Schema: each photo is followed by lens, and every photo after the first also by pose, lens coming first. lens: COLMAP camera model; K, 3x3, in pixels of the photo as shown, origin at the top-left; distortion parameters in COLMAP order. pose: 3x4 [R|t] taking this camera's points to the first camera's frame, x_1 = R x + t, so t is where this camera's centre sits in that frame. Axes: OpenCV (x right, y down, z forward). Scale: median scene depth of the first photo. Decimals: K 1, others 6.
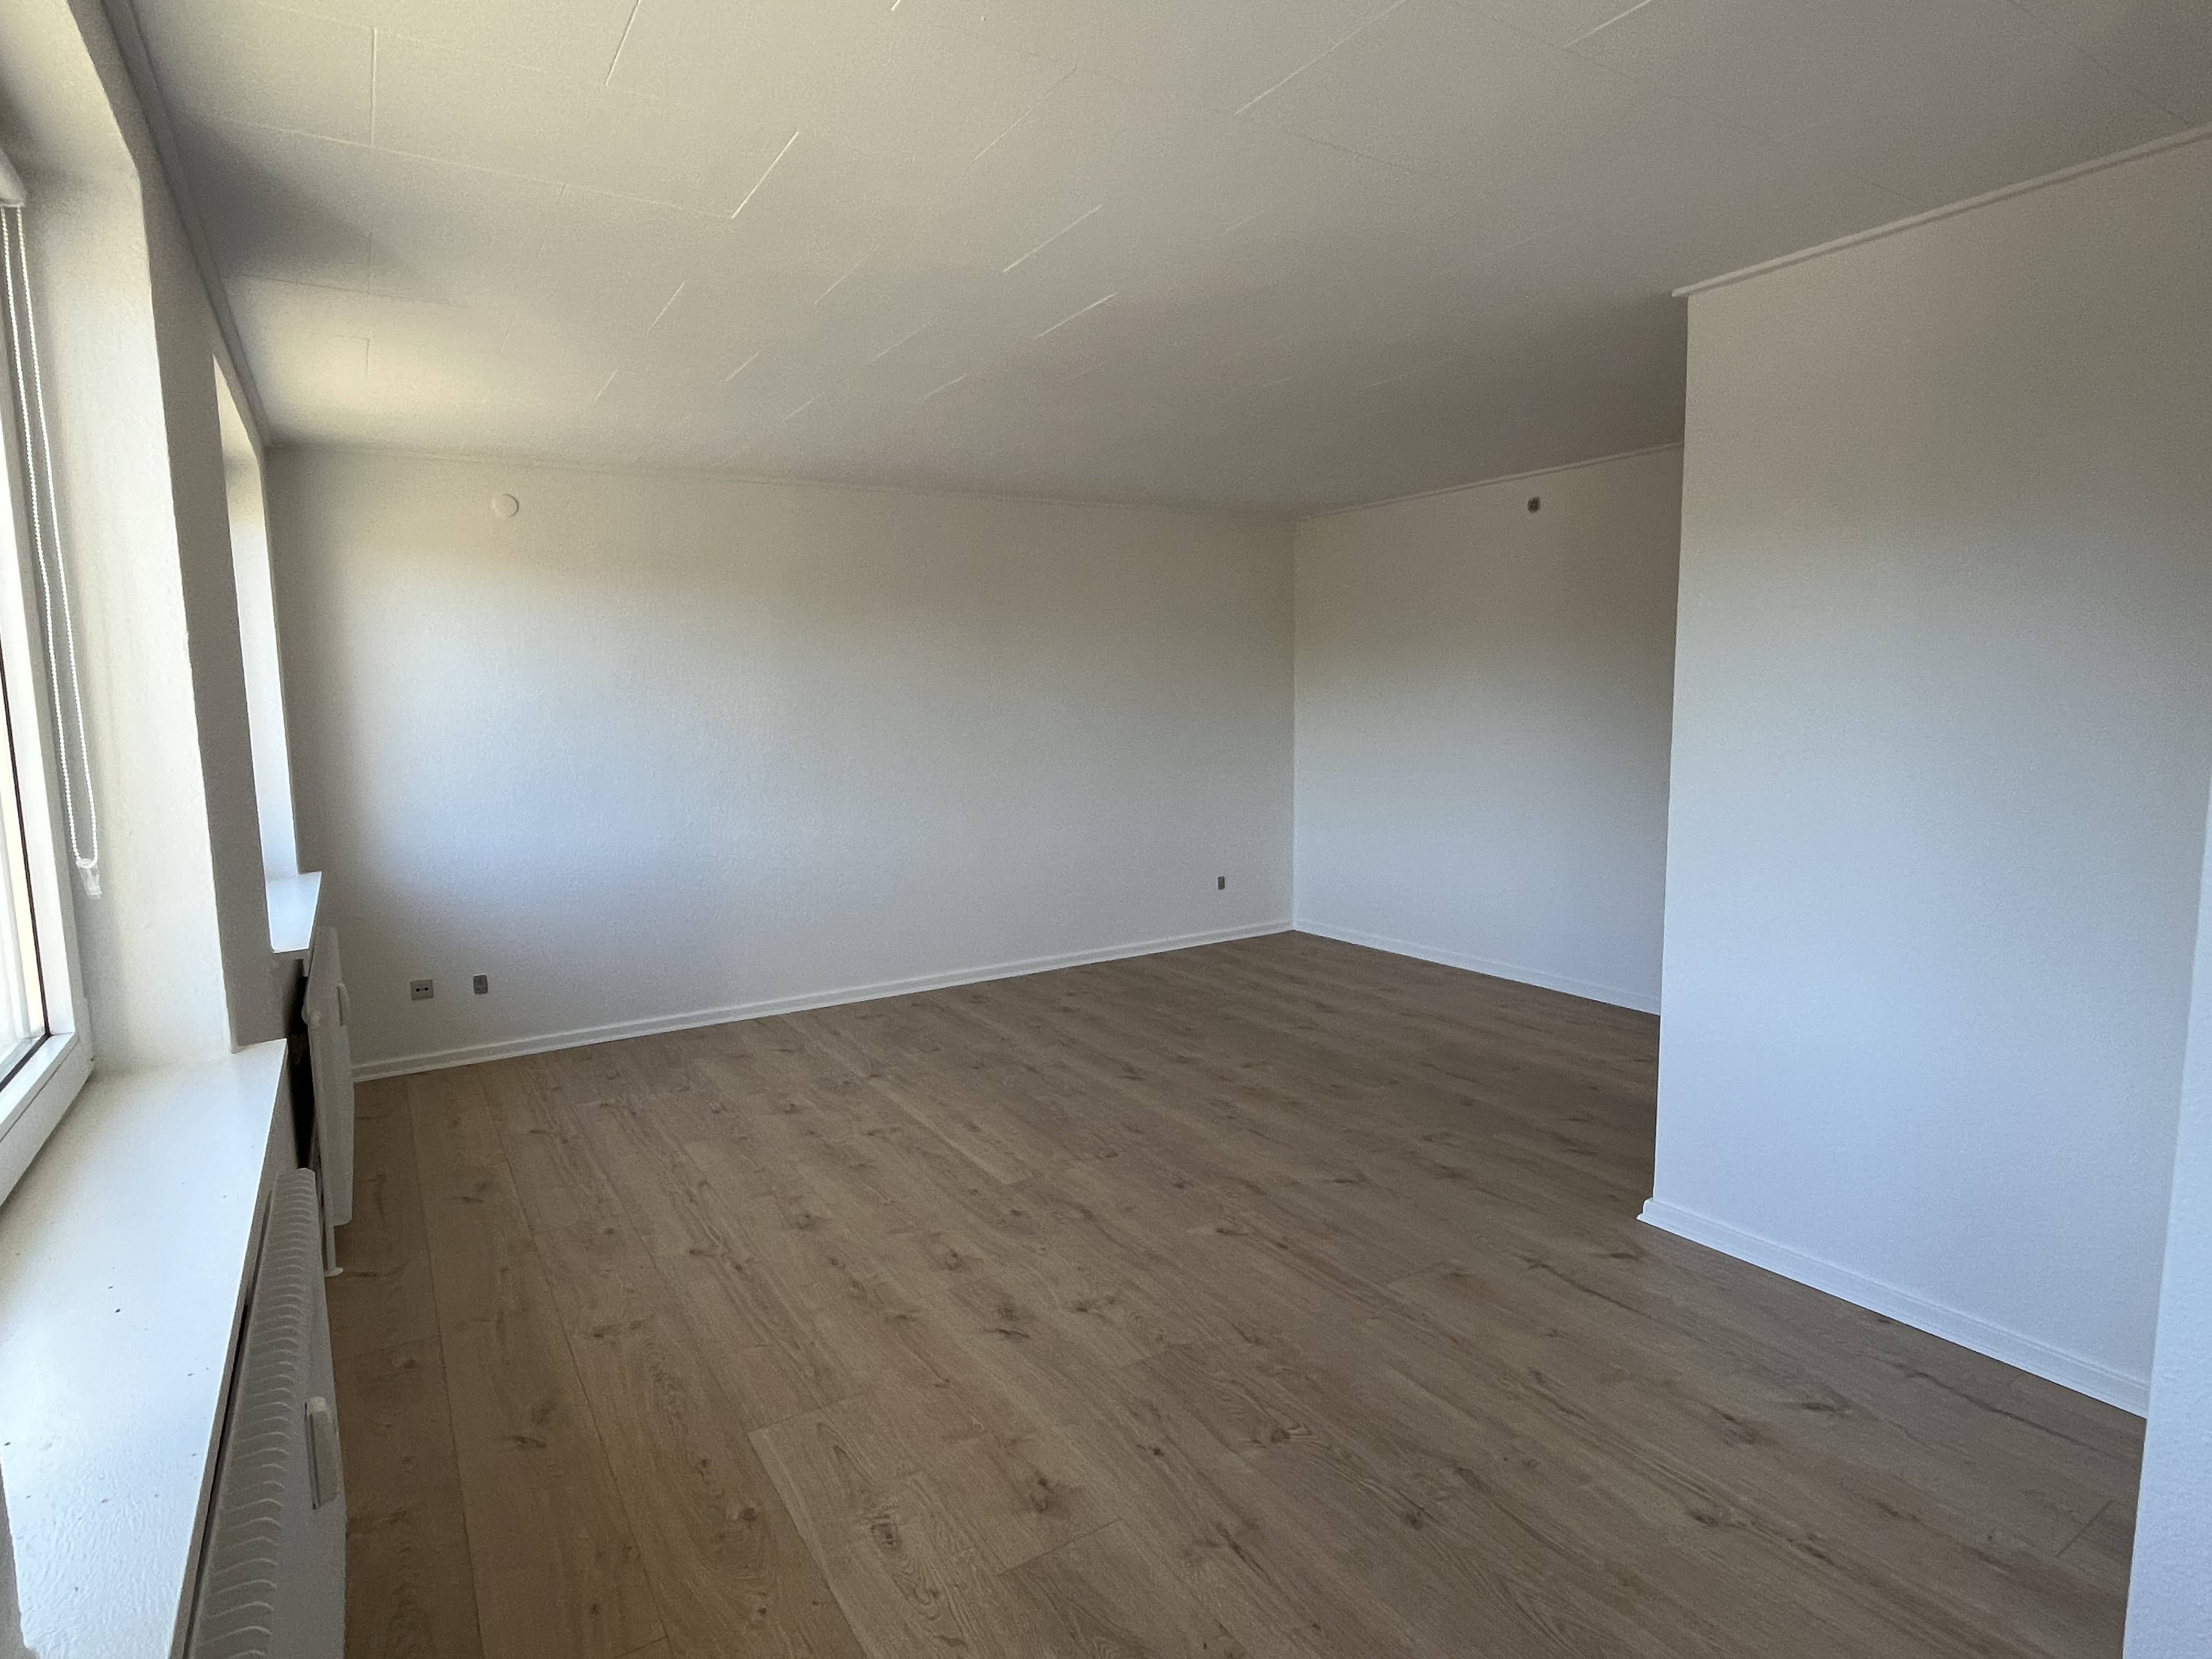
lens RADIAL K [[1149.6, 0, 1091.8], [0, 1149.6, 828.4], [0, 0, 1]] dist [-0.003896, 0.000099]
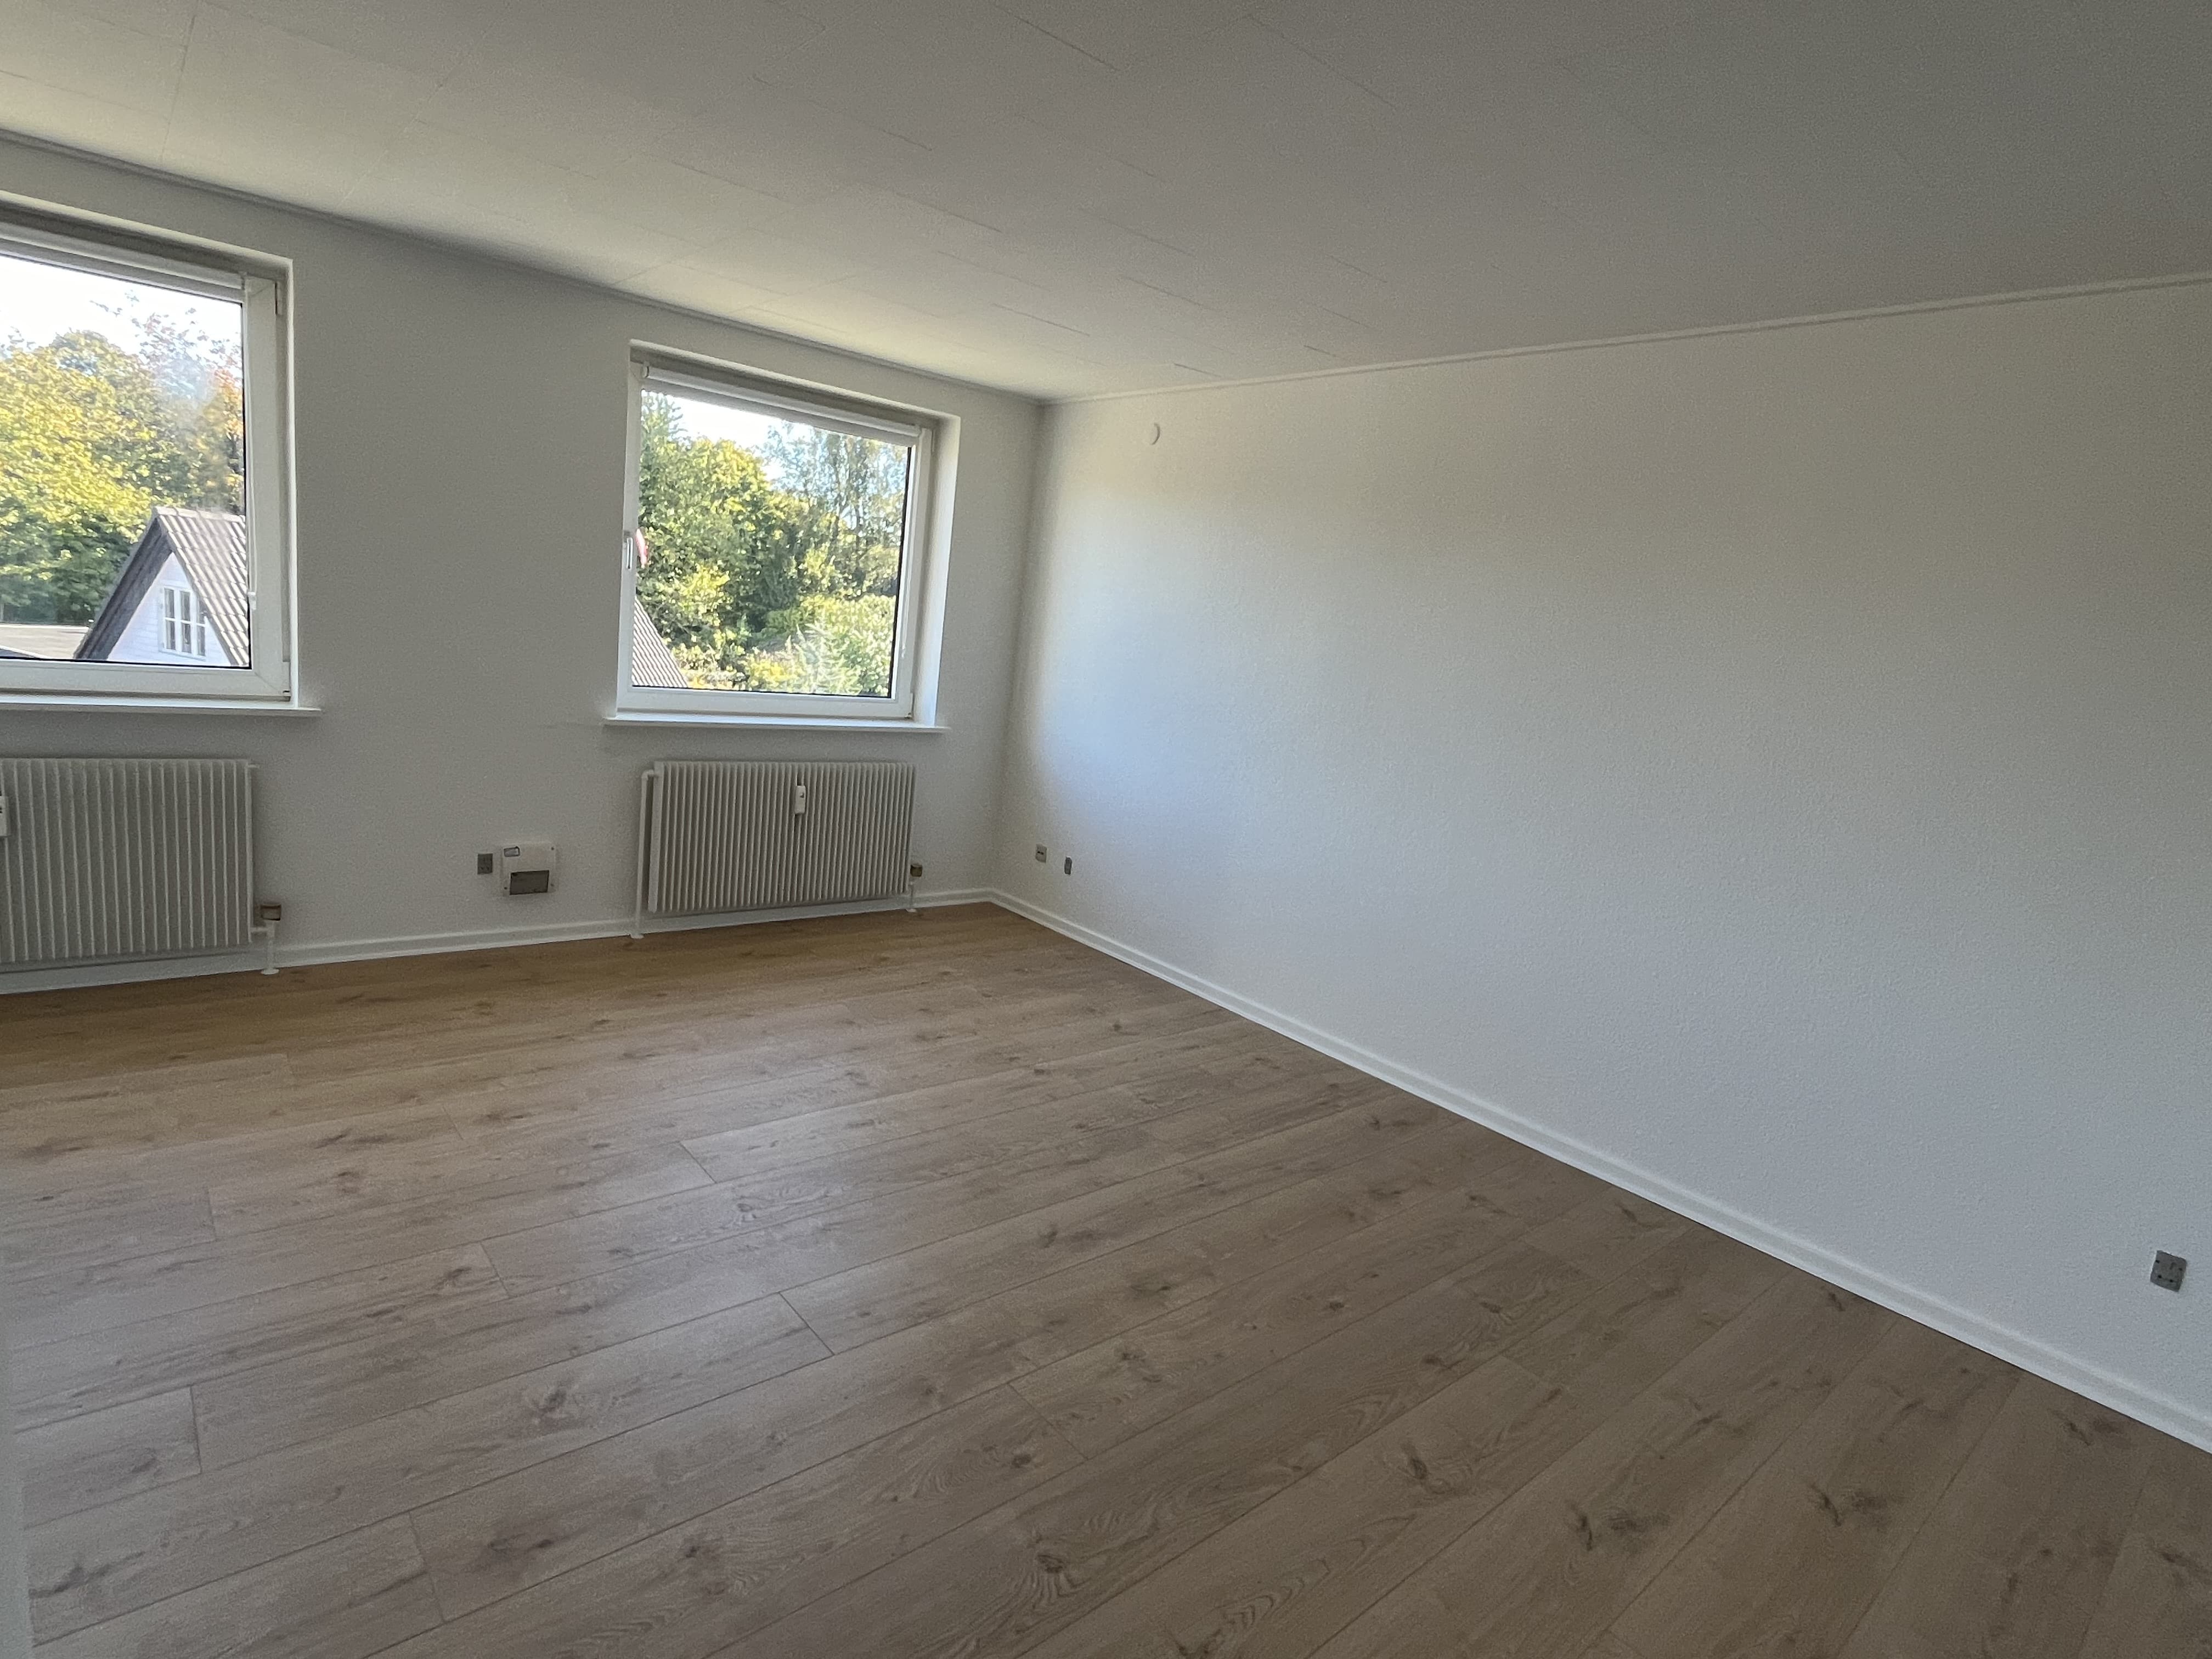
lens RADIAL K [[1149.6, 0, 1094.4], [0, 1149.6, 834.2], [0, 0, 1]] dist [-0.002057, 0.000283]
pose [[0.135962, 0.220384, -0.965891, 0.766155], [-0.229249, 0.955482, 0.185740, -0.151350], [0.963825, 0.196176, 0.180433, 1.098760]]
